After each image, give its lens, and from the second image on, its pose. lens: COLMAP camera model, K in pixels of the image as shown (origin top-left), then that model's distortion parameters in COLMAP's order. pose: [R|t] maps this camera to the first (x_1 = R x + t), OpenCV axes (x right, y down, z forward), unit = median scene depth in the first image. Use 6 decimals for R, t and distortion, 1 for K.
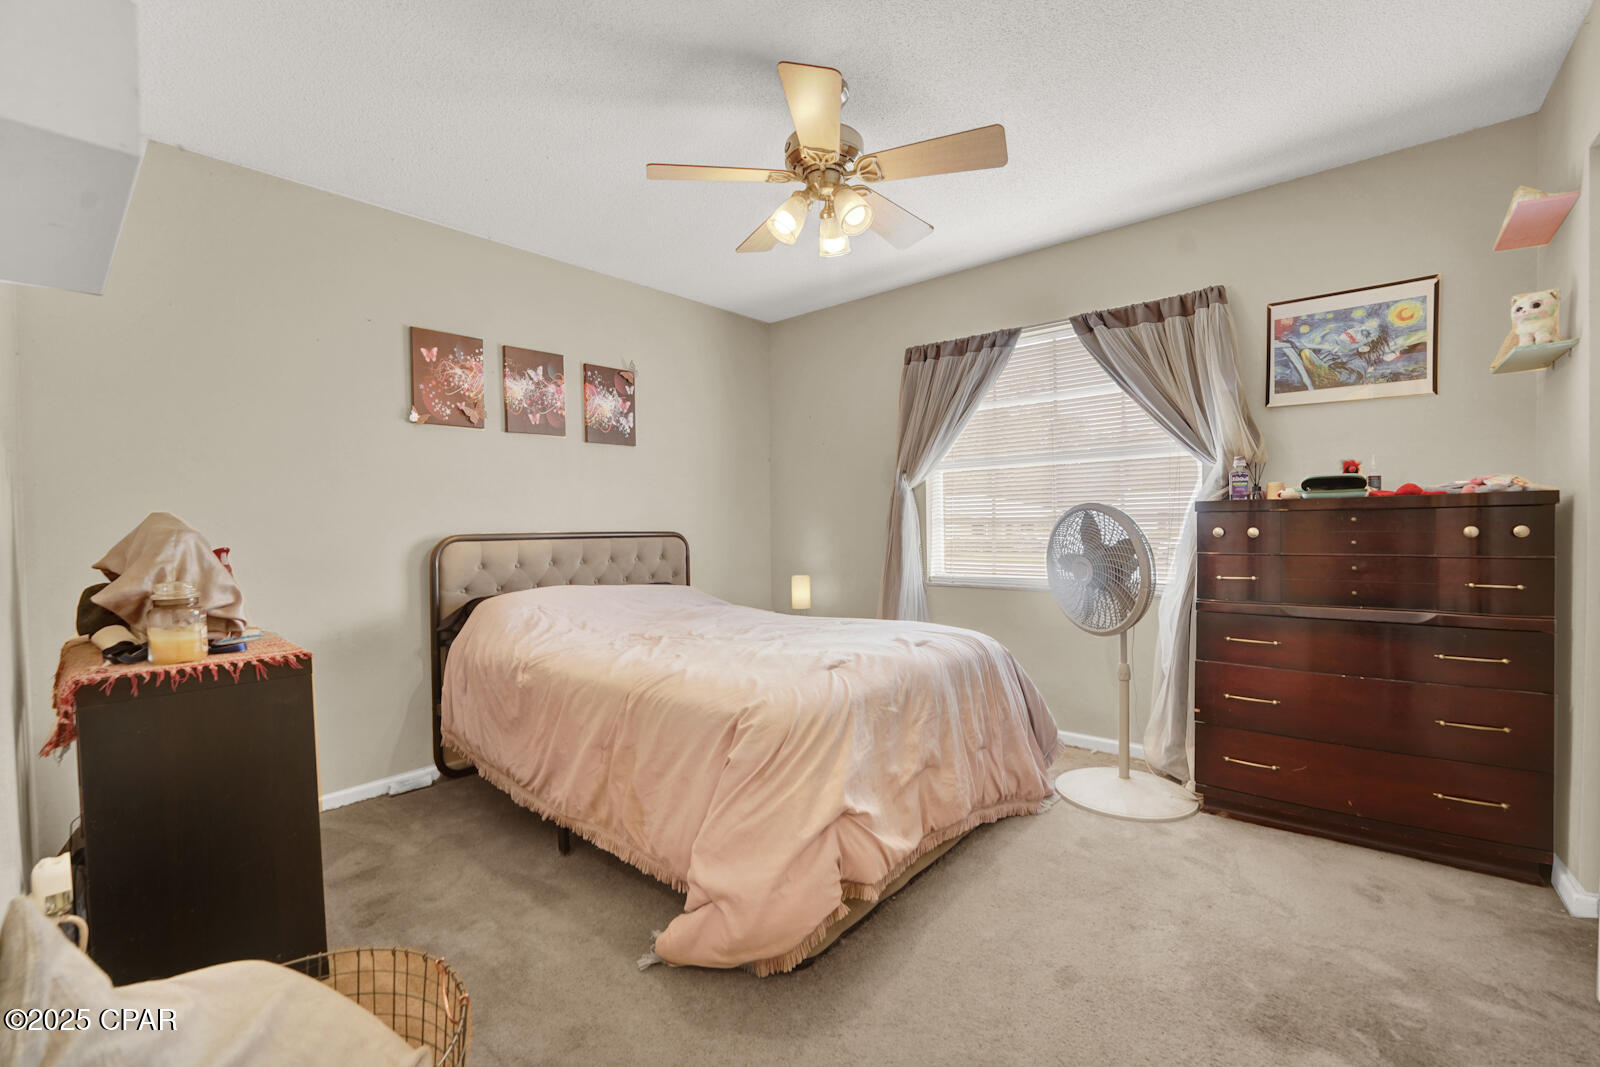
lens RADIAL K [[664.2, 0, 788.0], [0, 664.2, 529.7], [0, 0, 1]] dist [-0.030913, 0.003823]
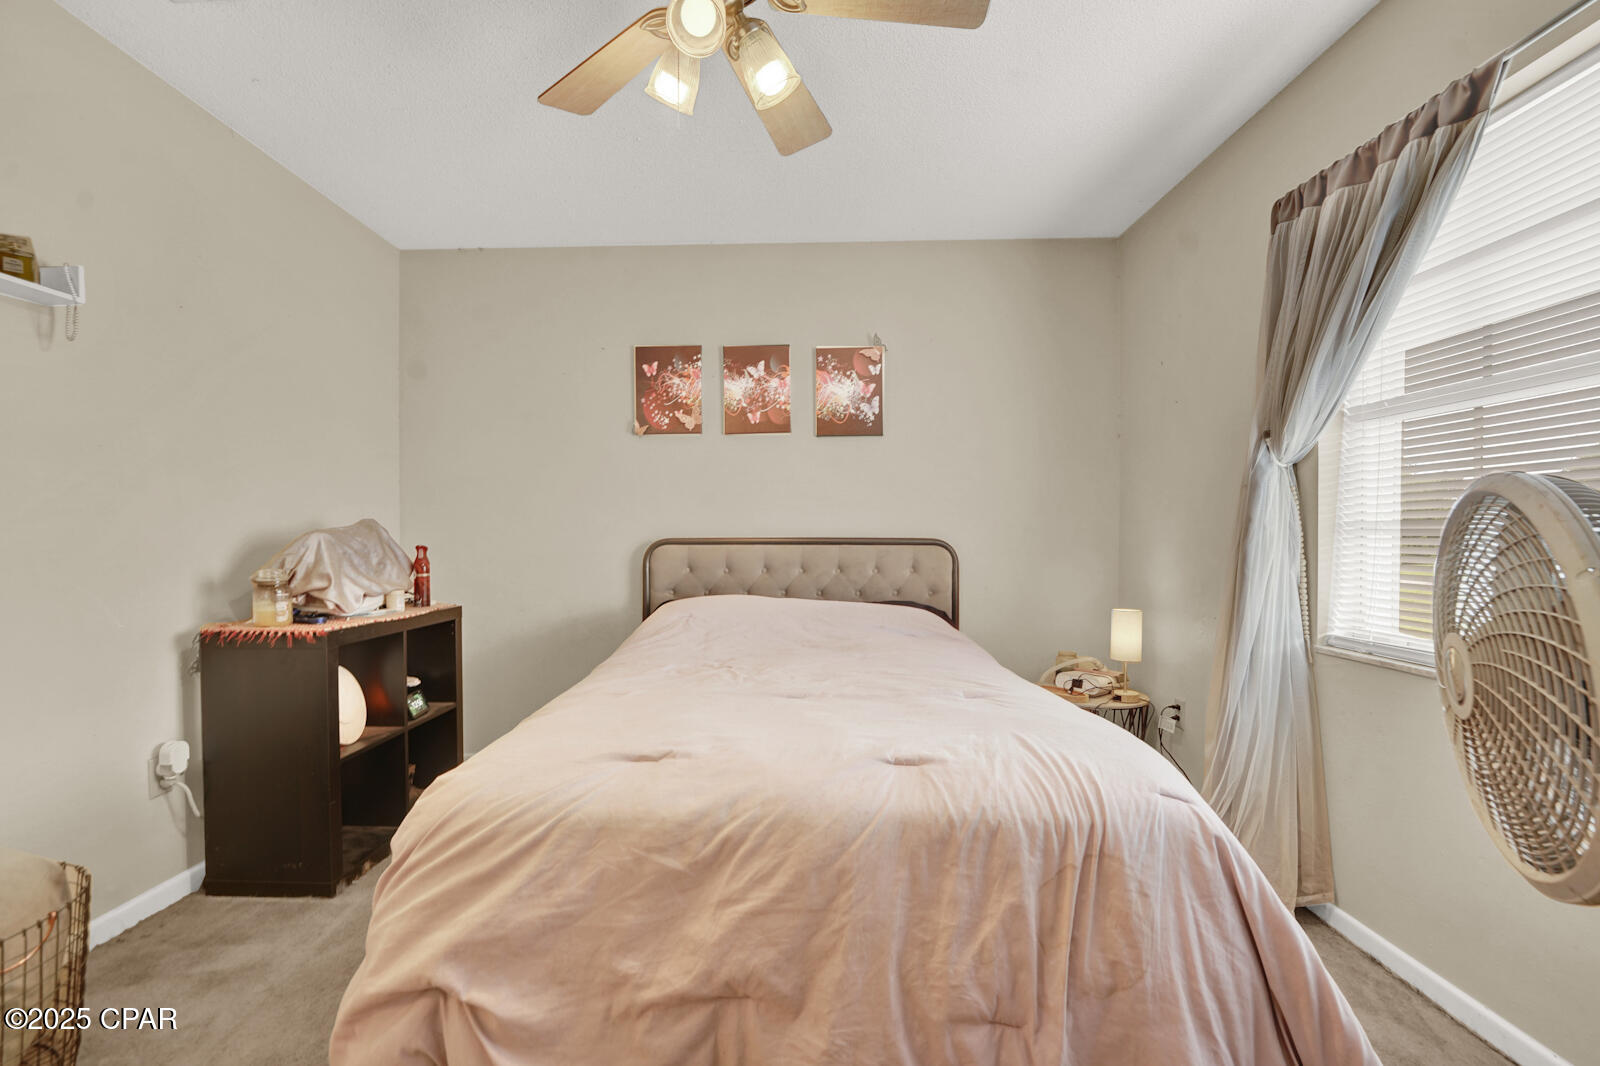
lens RADIAL K [[664.2, 0, 798.2], [0, 664.2, 536.8], [0, 0, 1]] dist [-0.030913, 0.003823]
pose [[0.649099, 0.016281, -0.760530, 0.389786], [-0.010425, 0.999867, 0.012507, -0.008588], [0.760632, -0.000190, 0.649183, 0.429353]]
